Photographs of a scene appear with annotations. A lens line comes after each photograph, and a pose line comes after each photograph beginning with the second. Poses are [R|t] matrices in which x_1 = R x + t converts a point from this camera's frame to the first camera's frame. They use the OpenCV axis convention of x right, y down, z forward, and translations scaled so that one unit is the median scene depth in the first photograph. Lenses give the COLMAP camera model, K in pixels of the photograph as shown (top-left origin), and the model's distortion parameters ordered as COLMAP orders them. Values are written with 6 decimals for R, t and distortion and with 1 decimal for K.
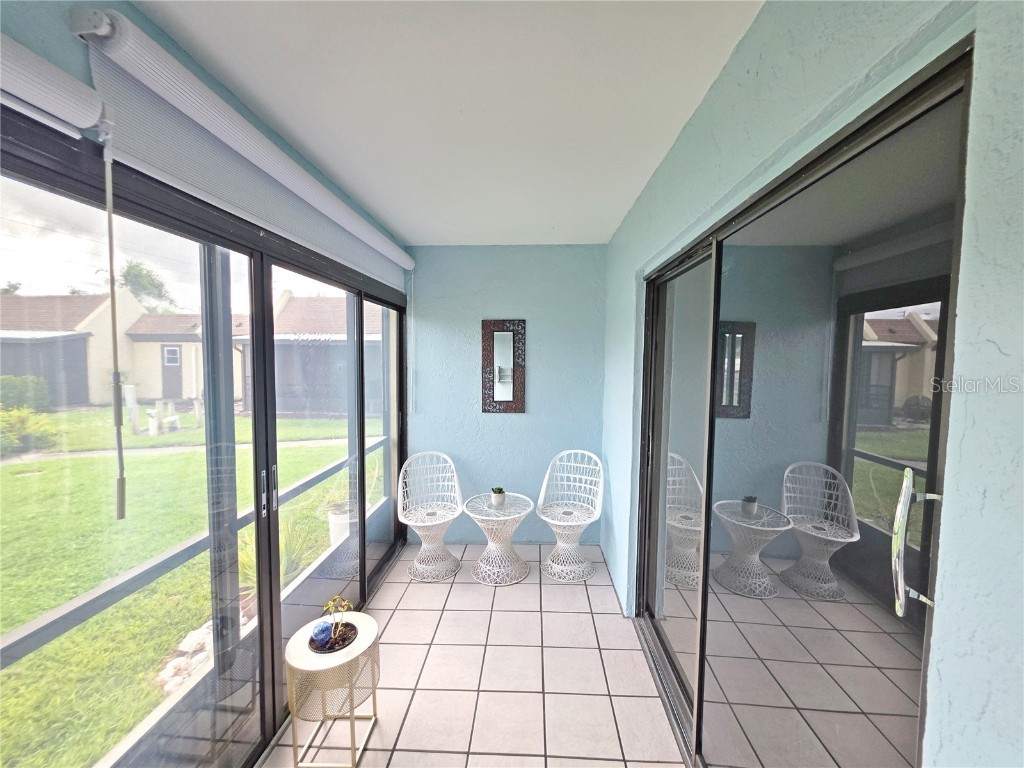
lens RADIAL K [[412.6, 0, 507.5], [0, 412.6, 382.3], [0, 0, 1]] dist [0.009196, -0.004964]
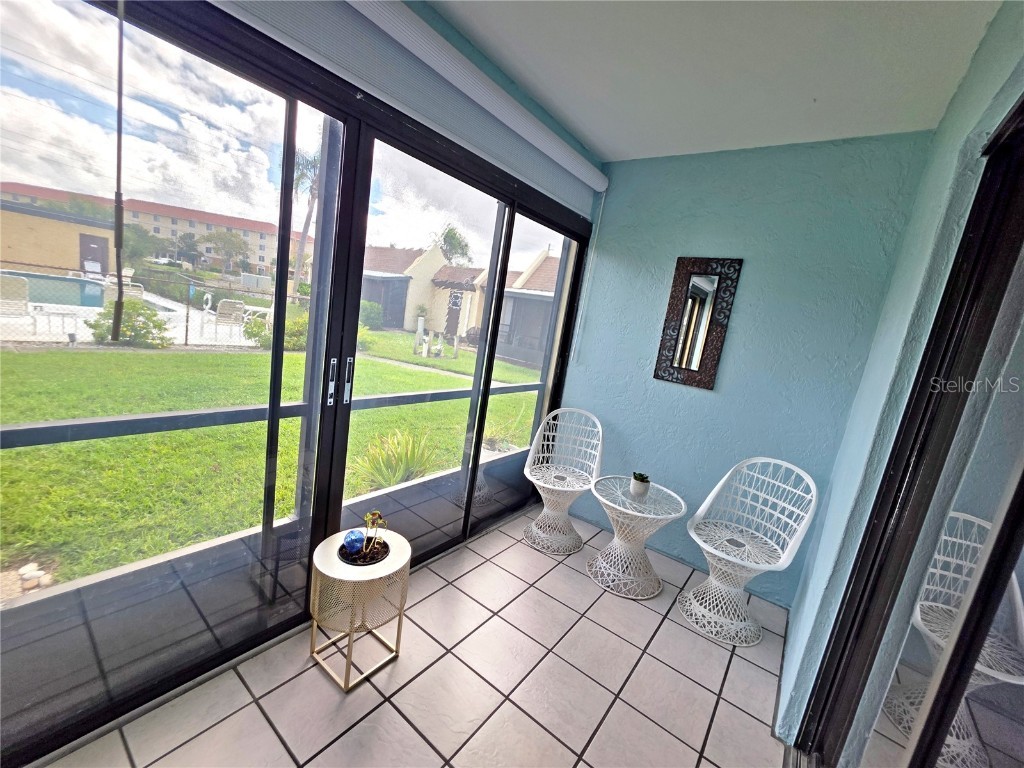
lens RADIAL K [[412.6, 0, 507.9], [0, 412.6, 381.9], [0, 0, 1]] dist [0.009196, -0.004964]
pose [[0.820011, 0.208766, -0.532916, 0.141072], [-0.176833, 0.977960, 0.111012, 0.045495], [0.544346, 0.003206, 0.838855, 0.212988]]
